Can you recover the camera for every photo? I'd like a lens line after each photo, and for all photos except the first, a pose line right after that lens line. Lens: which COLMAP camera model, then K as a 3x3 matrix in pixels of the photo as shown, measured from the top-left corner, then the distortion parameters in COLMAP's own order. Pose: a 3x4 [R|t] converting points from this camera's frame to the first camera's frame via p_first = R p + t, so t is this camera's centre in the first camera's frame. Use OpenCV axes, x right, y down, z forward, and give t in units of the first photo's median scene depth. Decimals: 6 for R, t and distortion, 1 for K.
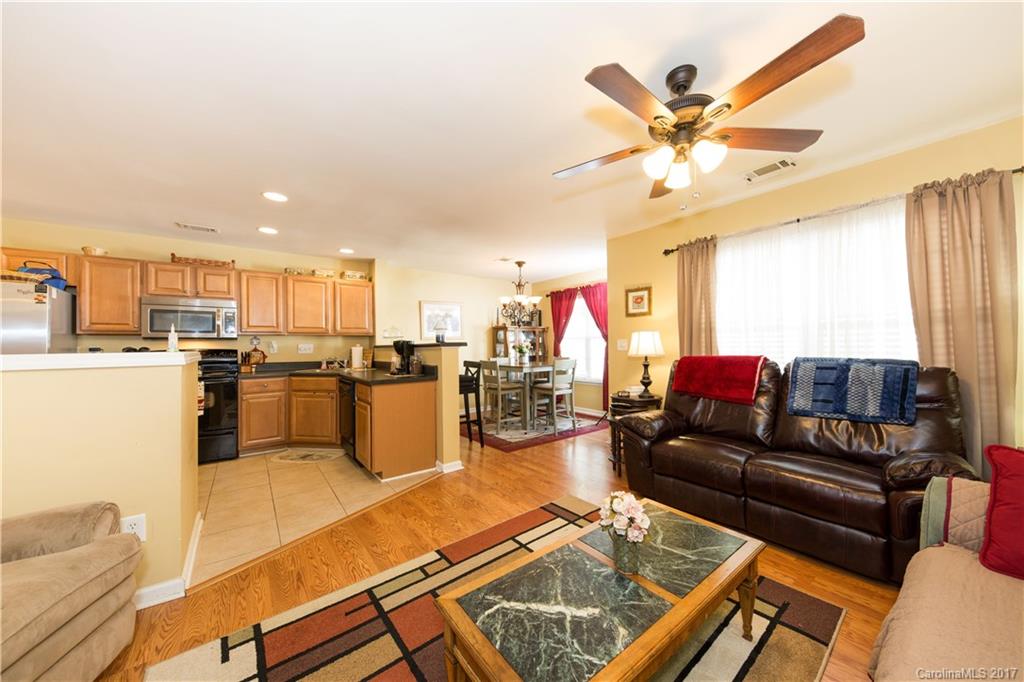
lens RADIAL K [[351.3, 0, 512.0], [0, 351.3, 341.0], [0, 0, 1]] dist [0.010477, -0.006370]
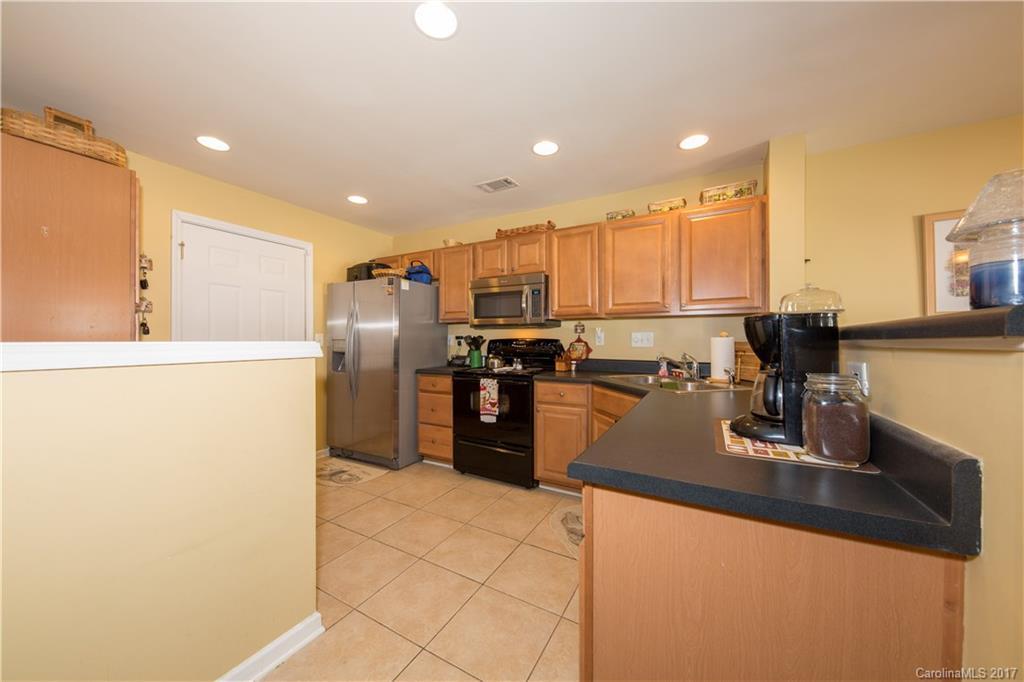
lens RADIAL K [[351.3, 0, 512.0], [0, 351.3, 341.0], [0, 0, 1]] dist [0.010477, -0.006370]
pose [[0.403405, 0.016715, -0.914869, -0.142555], [0.007462, 0.999740, 0.021556, 0.012029], [0.914991, -0.015523, 0.403175, 0.683122]]
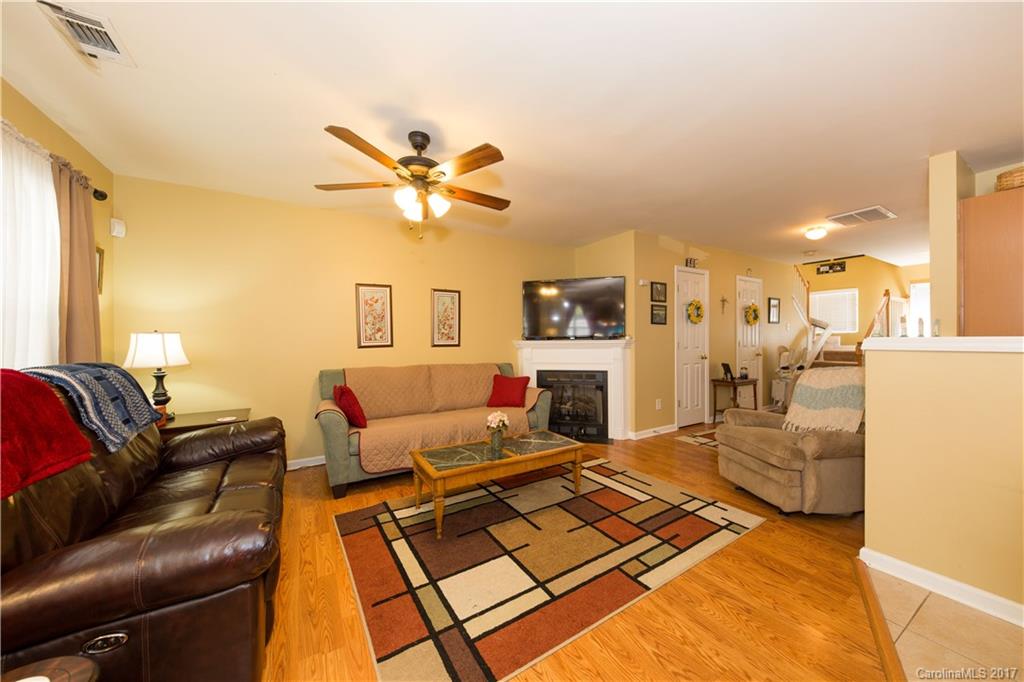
lens RADIAL K [[351.3, 0, 512.0], [0, 351.3, 341.0], [0, 0, 1]] dist [0.010477, -0.006370]
pose [[-0.993075, 0.015787, 0.116415, -0.003123], [0.015151, 0.999865, -0.006351, 0.014149], [-0.116499, -0.004543, -0.993180, 0.990900]]
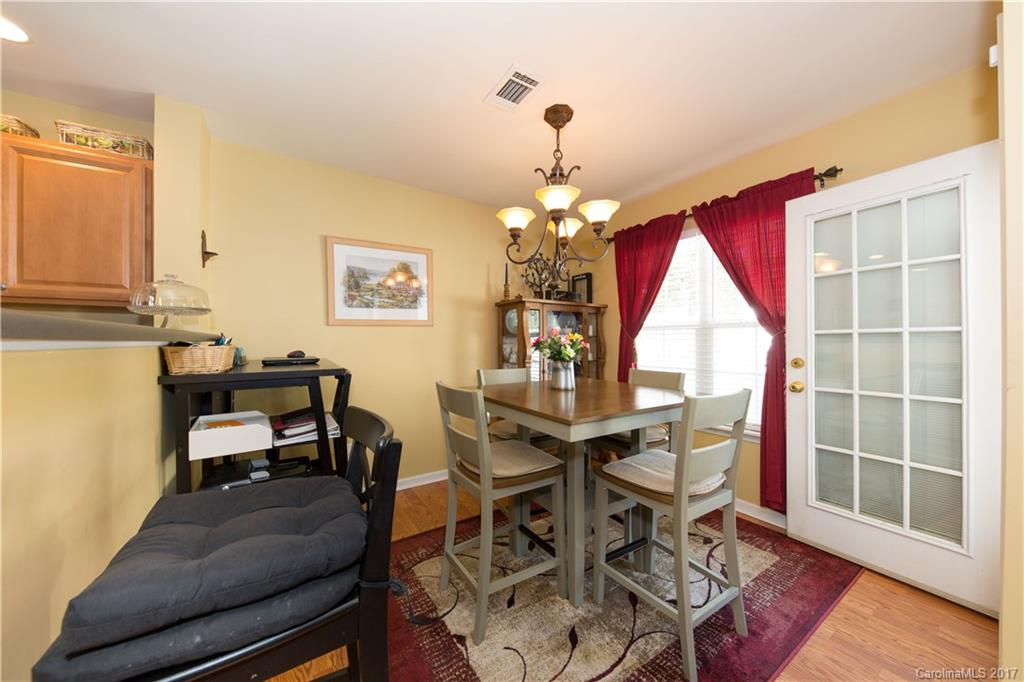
lens RADIAL K [[351.3, 0, 512.0], [0, 351.3, 341.0], [0, 0, 1]] dist [0.010477, -0.006370]
pose [[0.997376, 0.013102, -0.071195, 0.006204], [-0.012307, 0.999857, 0.011597, 0.013547], [0.071337, -0.010690, 0.997395, 0.878841]]
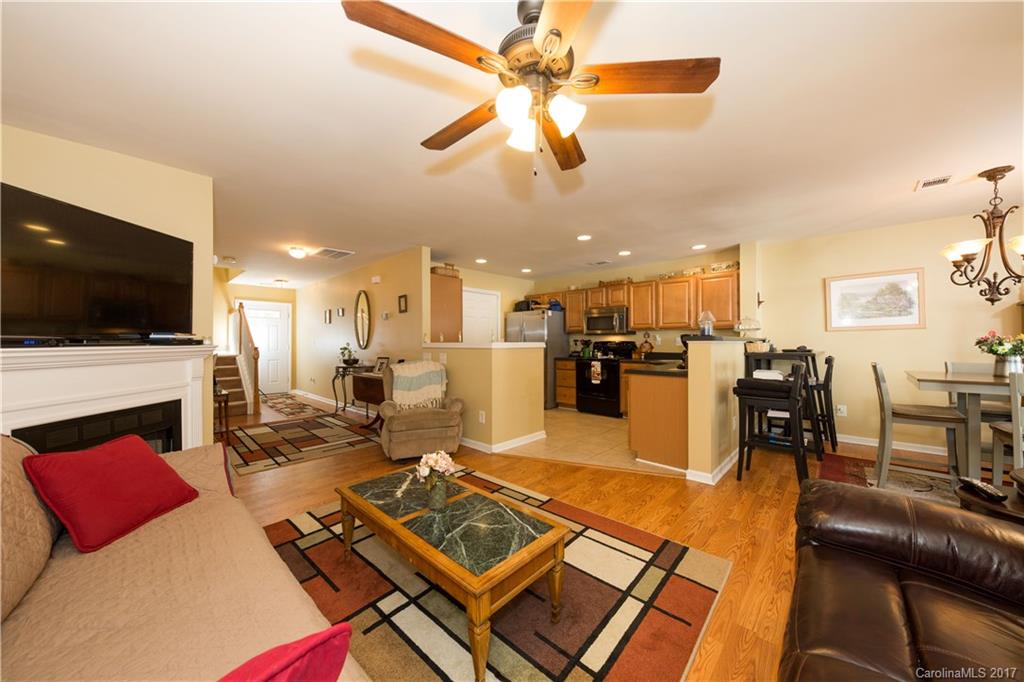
lens RADIAL K [[351.3, 0, 512.0], [0, 351.3, 341.0], [0, 0, 1]] dist [0.010477, -0.006370]
pose [[0.161199, 0.009404, -0.986877, 0.554748], [0.013992, 0.999832, 0.011813, -0.000538], [0.986823, -0.015713, 0.161040, 0.353246]]
